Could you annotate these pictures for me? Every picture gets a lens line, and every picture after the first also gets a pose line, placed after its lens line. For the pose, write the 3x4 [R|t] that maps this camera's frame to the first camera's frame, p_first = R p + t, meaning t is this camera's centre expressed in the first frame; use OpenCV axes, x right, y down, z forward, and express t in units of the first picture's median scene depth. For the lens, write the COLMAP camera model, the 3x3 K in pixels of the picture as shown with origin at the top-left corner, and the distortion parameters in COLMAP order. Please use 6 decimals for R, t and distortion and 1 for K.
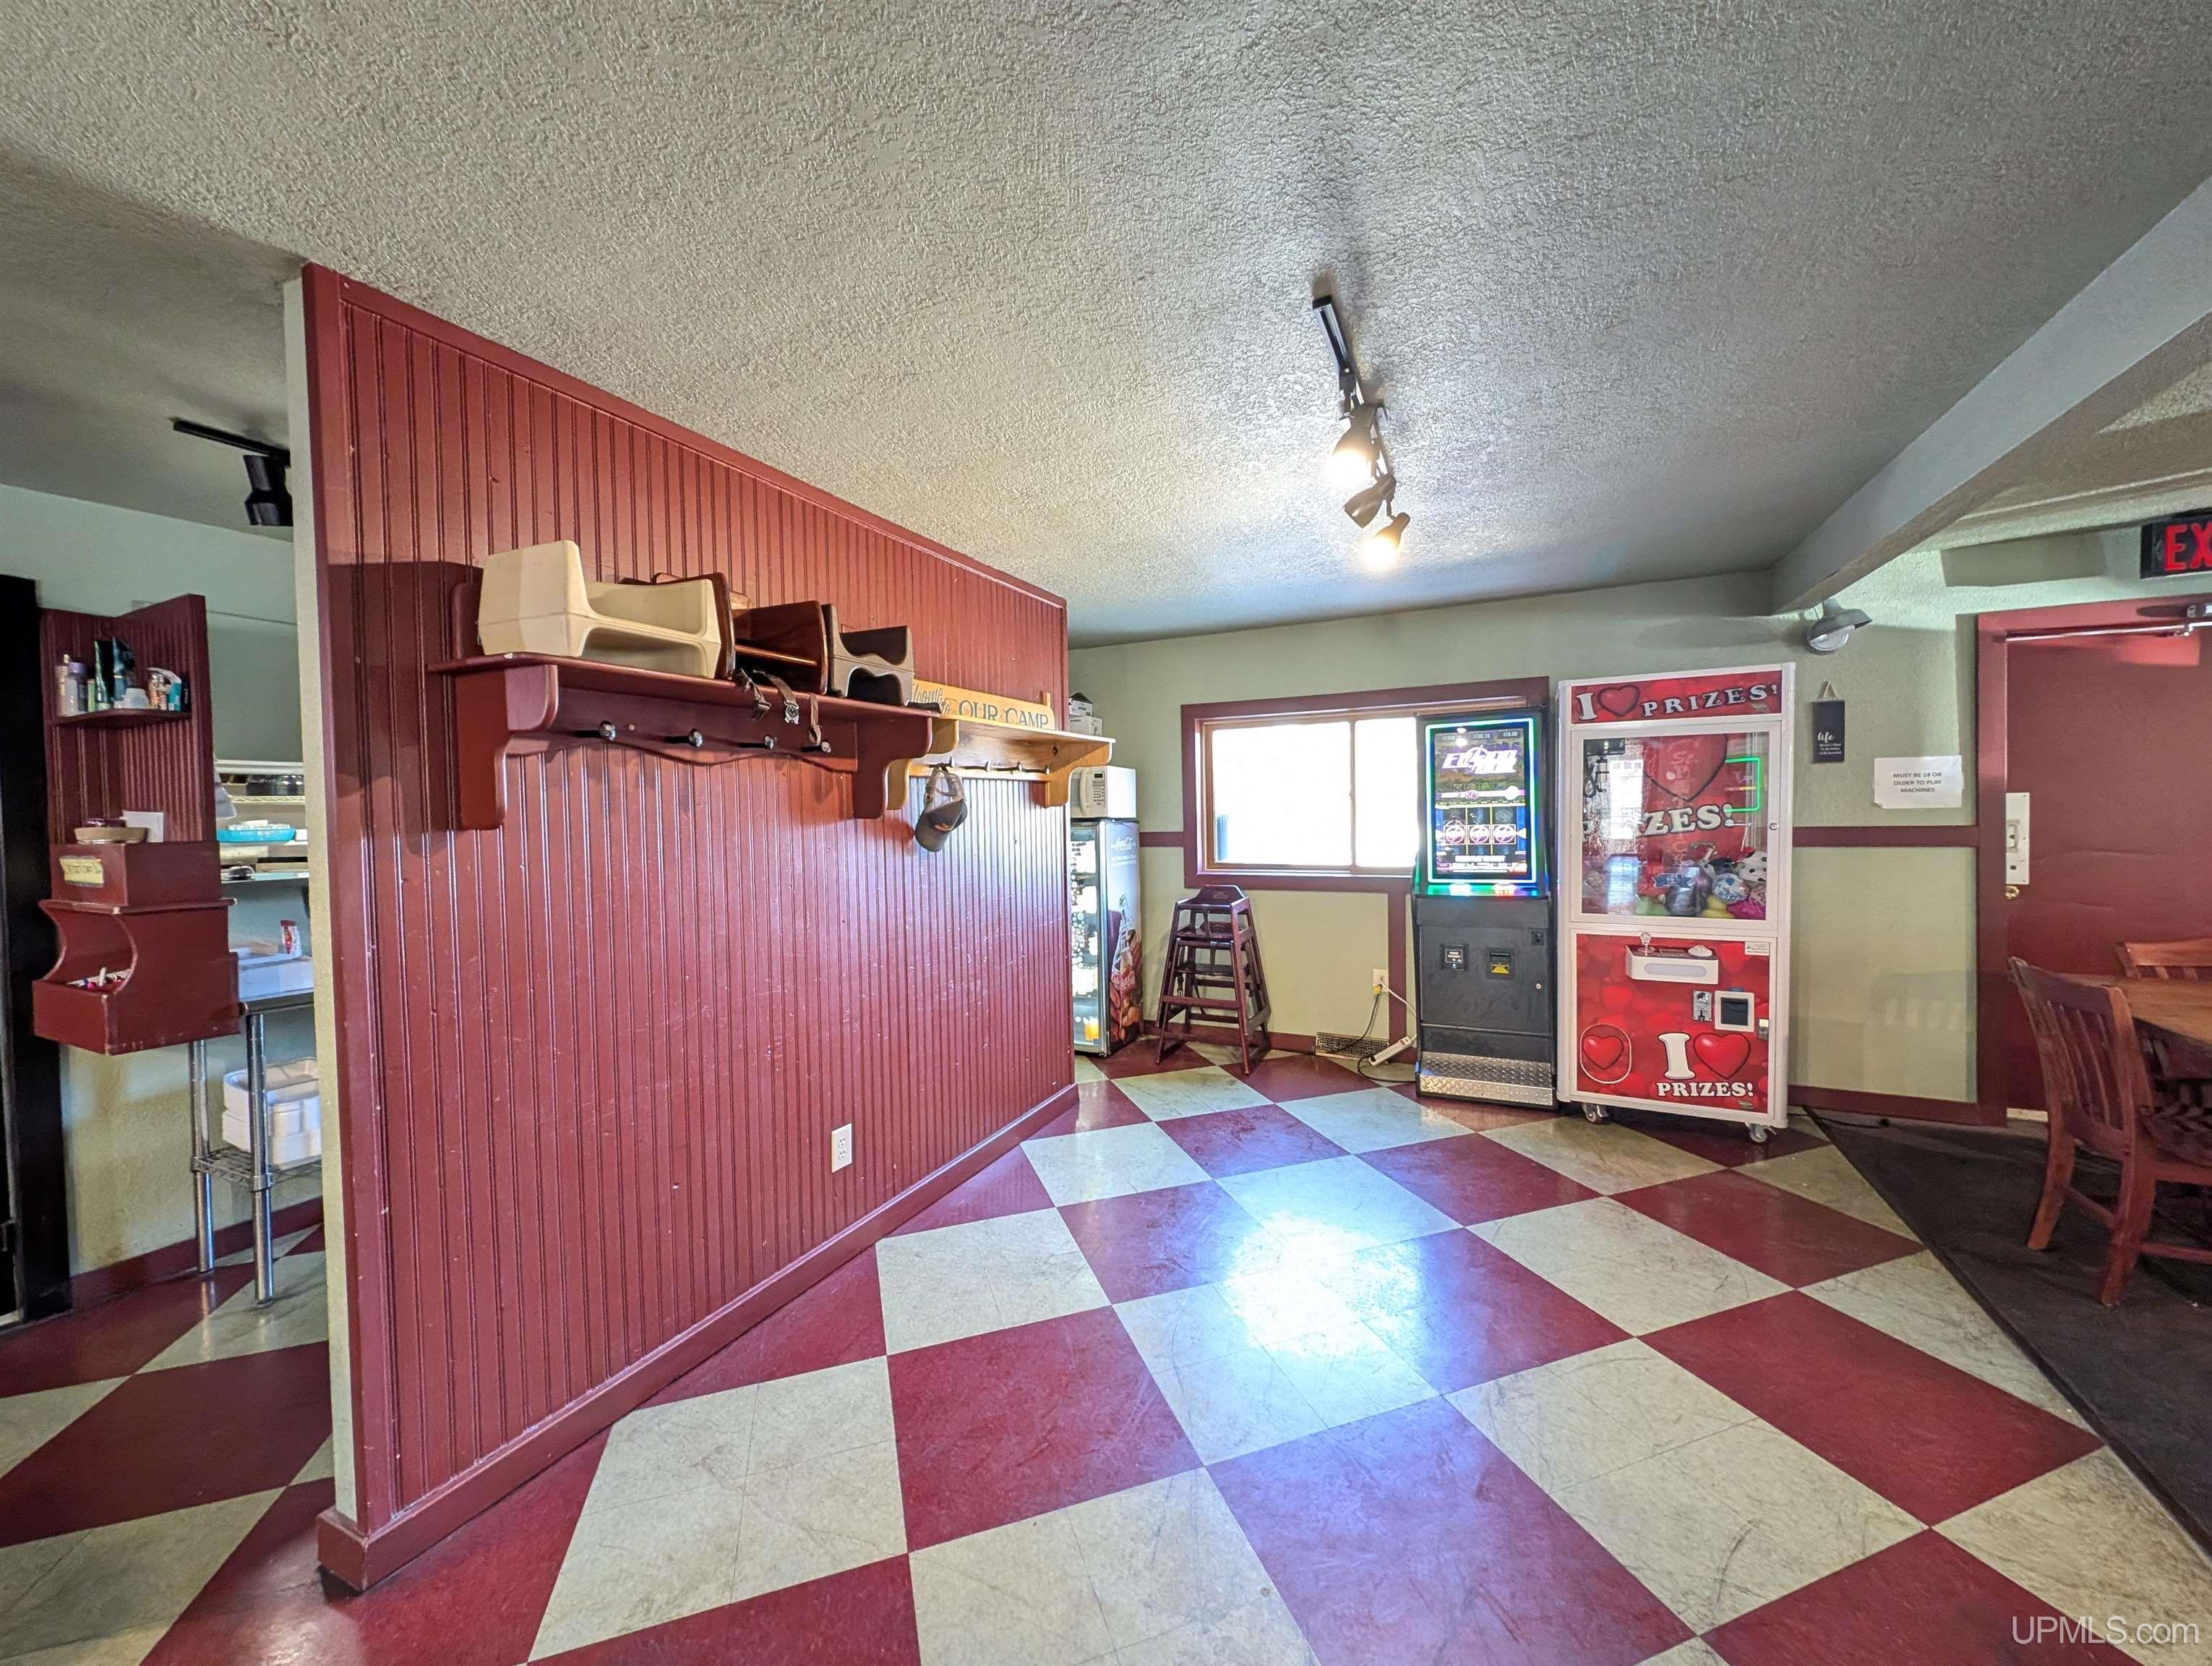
lens RADIAL K [[833.4, 0, 1113.8], [0, 833.4, 833.6], [0, 0, 1]] dist [0.001925, 0.000075]
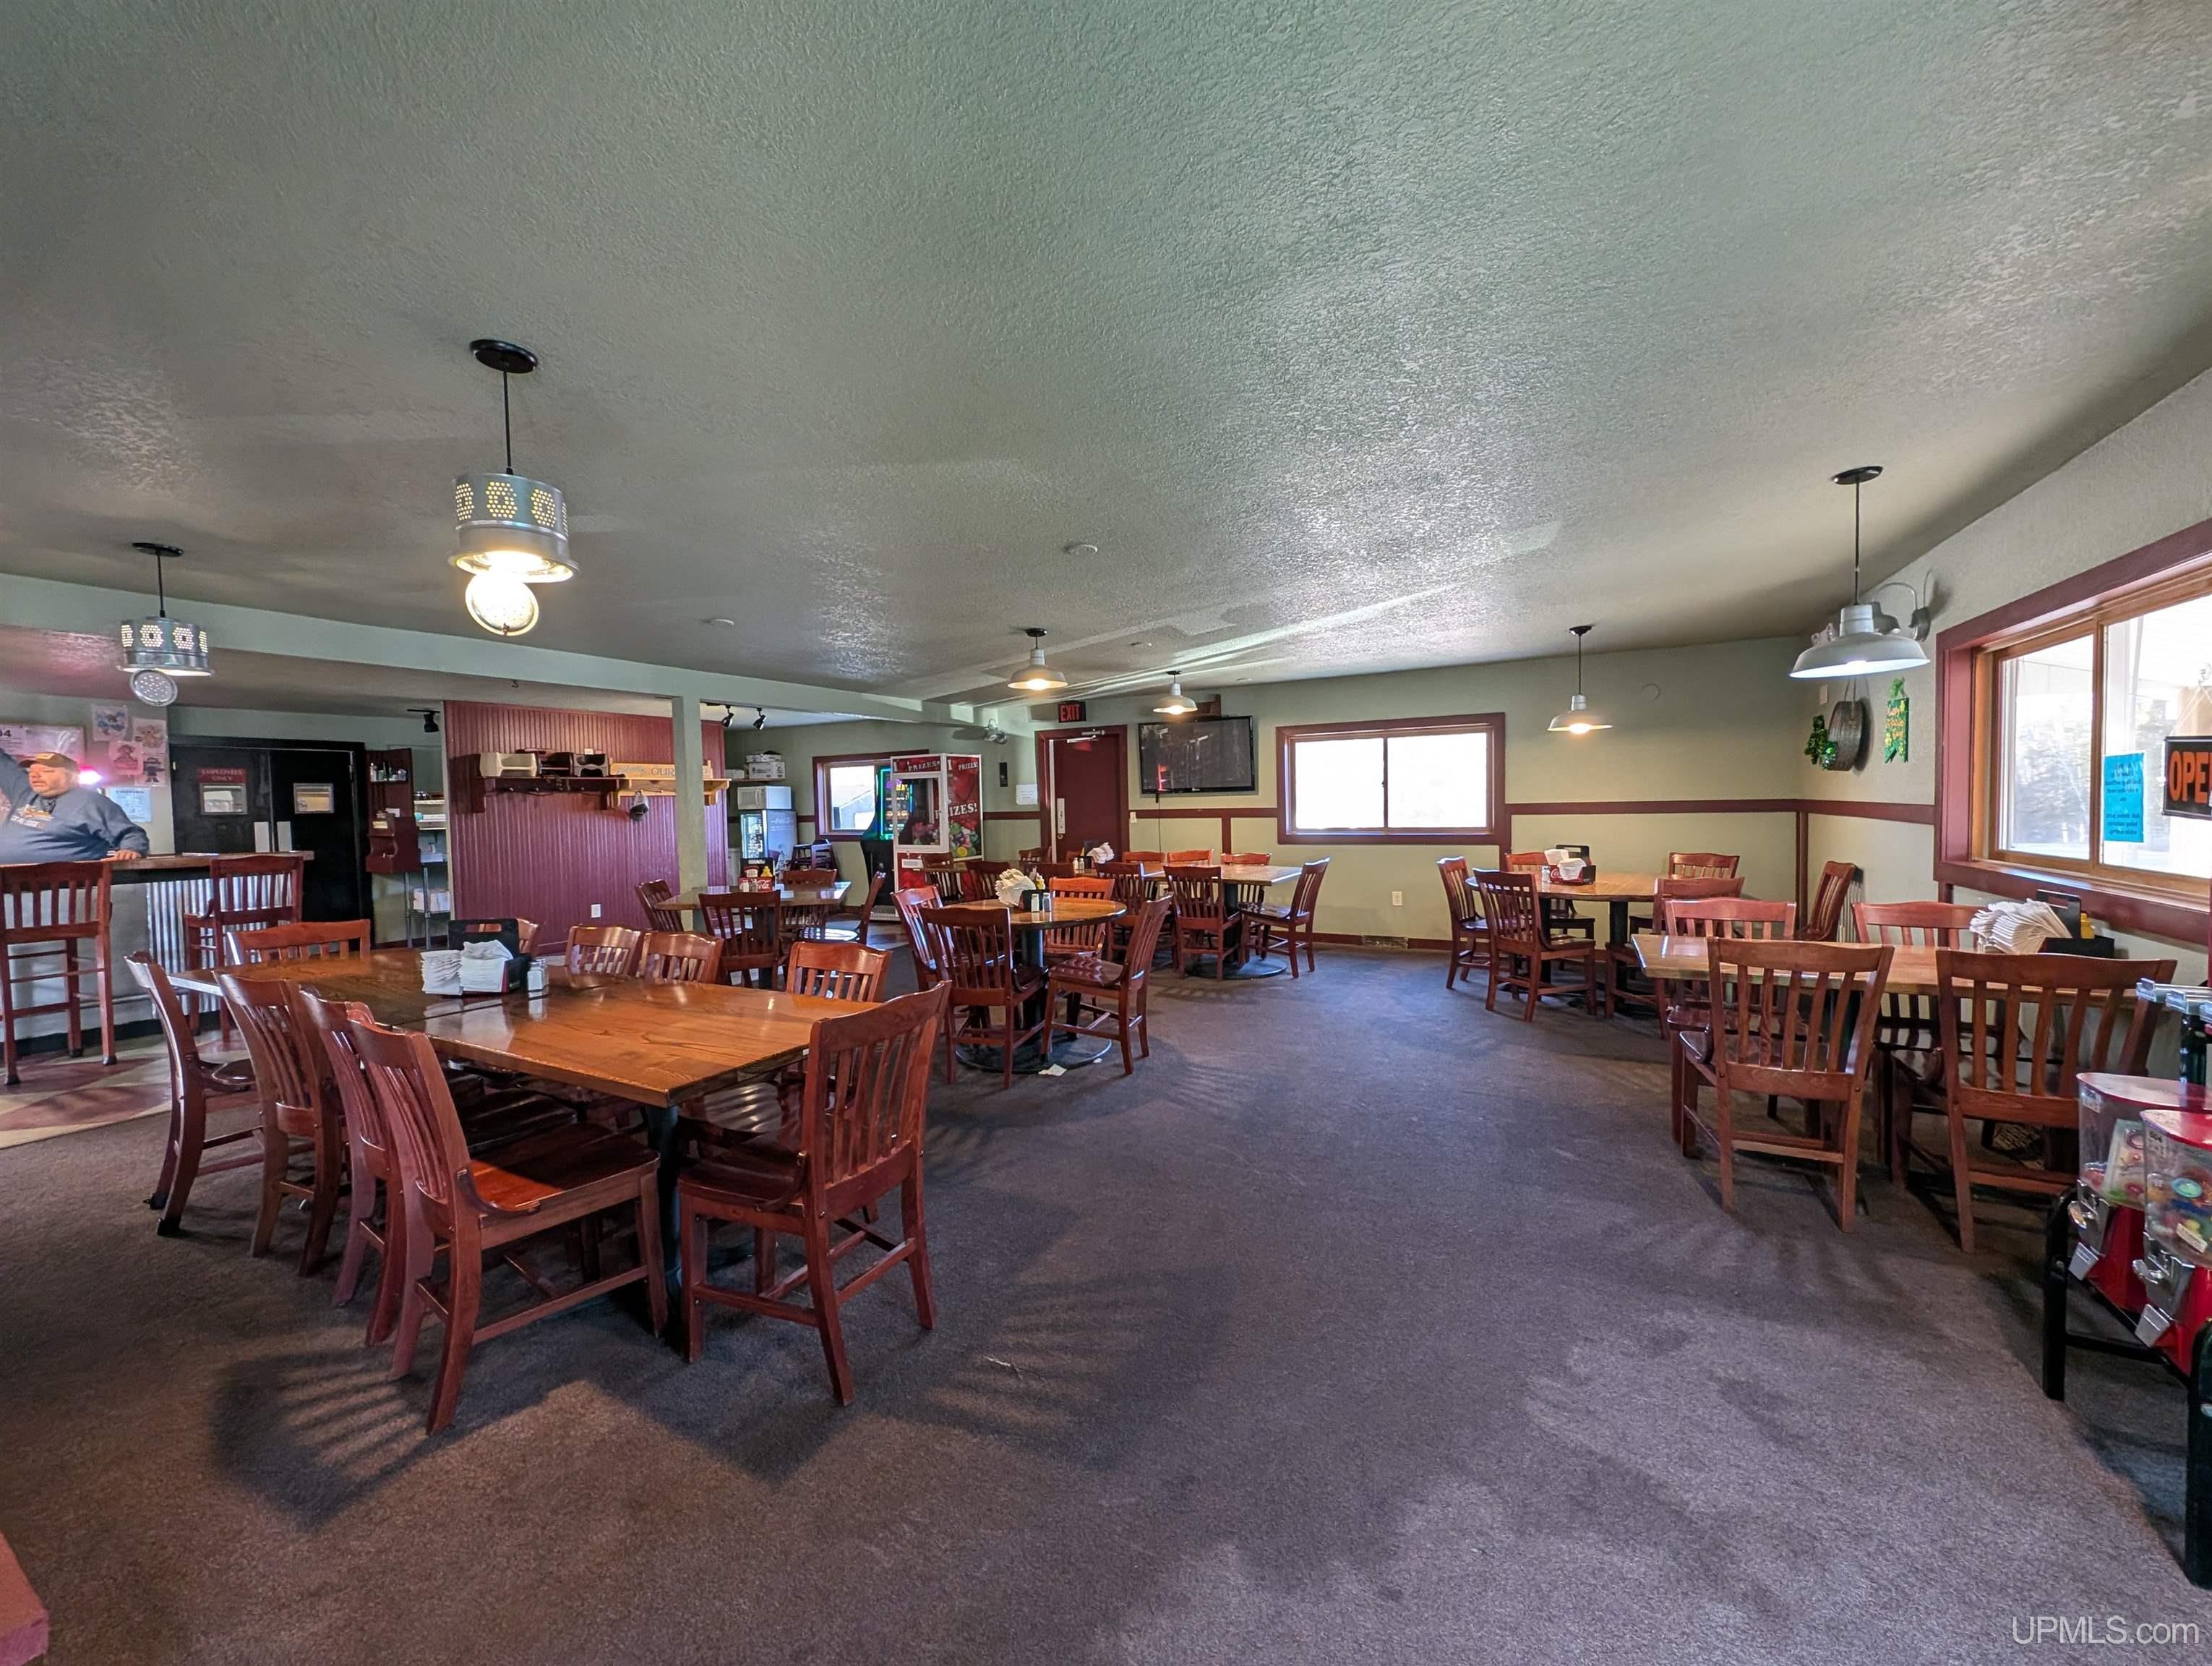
lens RADIAL K [[833.4, 0, 1113.8], [0, 833.4, 833.6], [0, 0, 1]] dist [0.001925, 0.000075]
pose [[0.998375, -0.001221, -0.056973, 1.999599], [0.001958, 0.999915, 0.012887, 0.039004], [0.056952, -0.012977, 0.998293, -2.269395]]
